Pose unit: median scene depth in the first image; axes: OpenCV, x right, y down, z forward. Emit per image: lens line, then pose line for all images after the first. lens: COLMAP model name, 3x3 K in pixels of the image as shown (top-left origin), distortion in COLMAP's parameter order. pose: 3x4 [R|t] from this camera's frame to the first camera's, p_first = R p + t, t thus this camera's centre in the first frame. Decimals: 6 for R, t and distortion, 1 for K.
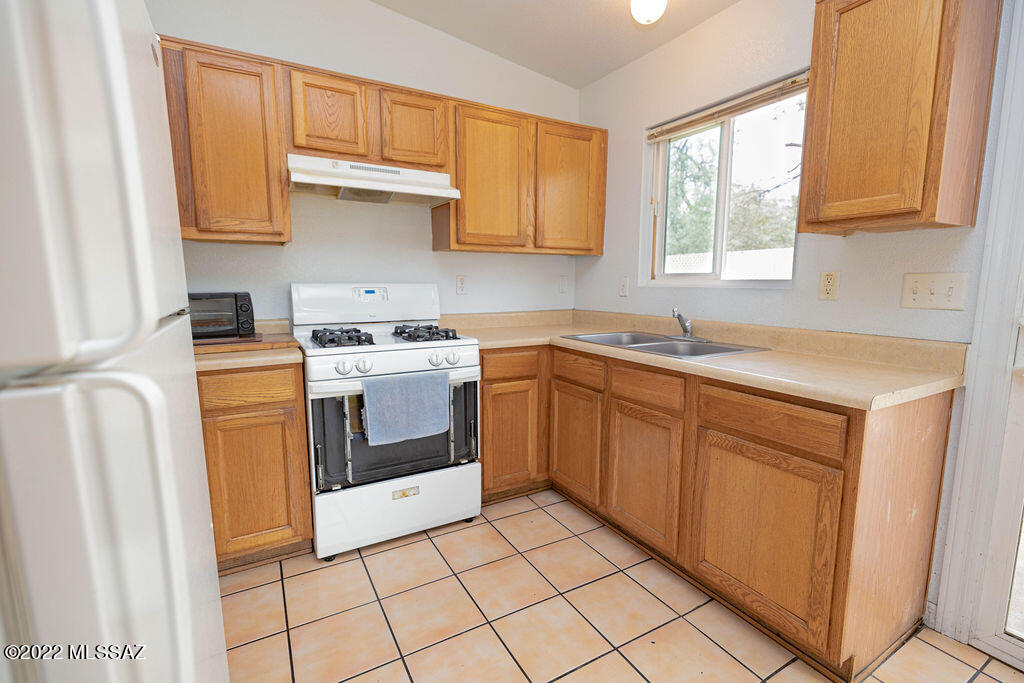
lens RADIAL K [[459.5, 0, 512.0], [0, 459.5, 341.5], [0, 0, 1]] dist [-0.000062, 0.000033]
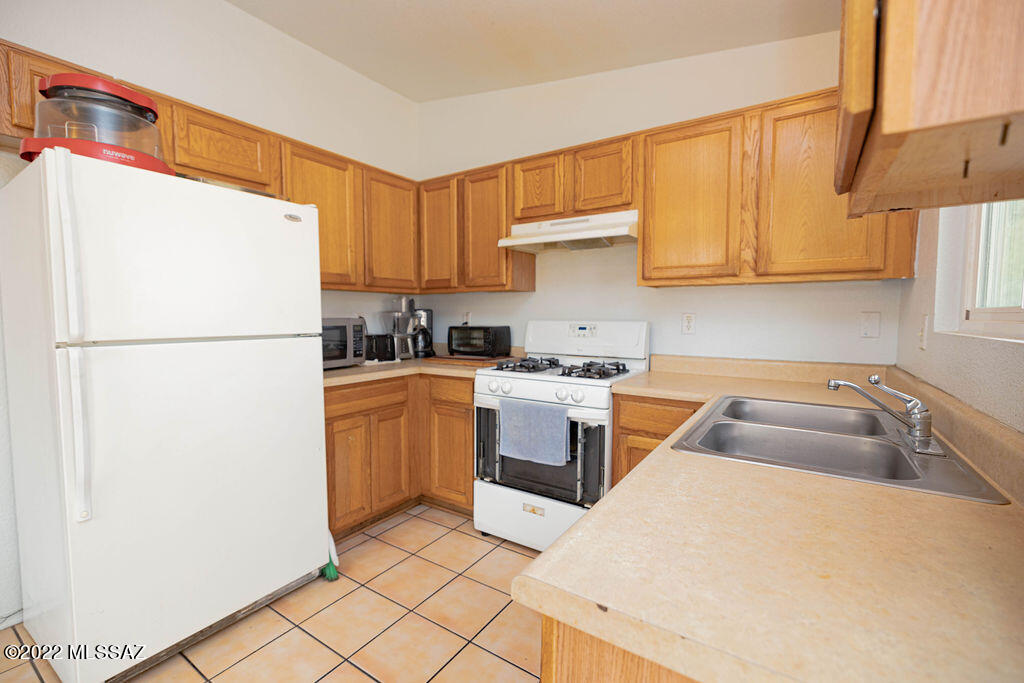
lens RADIAL K [[440.1, 0, 512.0], [0, 440.1, 341.5], [0, 0, 1]] dist [-0.000774, 0.000068]
pose [[0.451791, 0.051563, -0.890632, 0.674959], [-0.117400, 0.993083, -0.002059, -0.064750], [0.884365, 0.105490, 0.454720, 0.435090]]
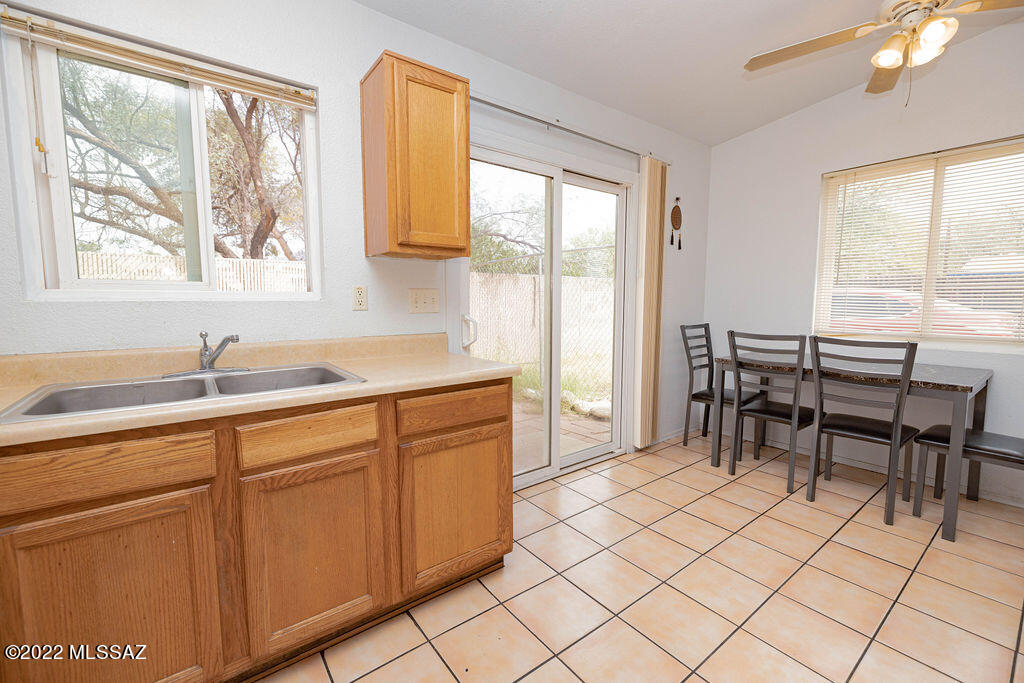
lens RADIAL K [[427.7, 0, 512.0], [0, 427.7, 341.5], [0, 0, 1]] dist [-0.000512, 0.000012]
pose [[-0.134982, -0.100993, 0.985688, -0.379701], [0.127184, 0.984797, 0.118319, -0.081558], [-0.982652, 0.141335, -0.120085, 0.681003]]
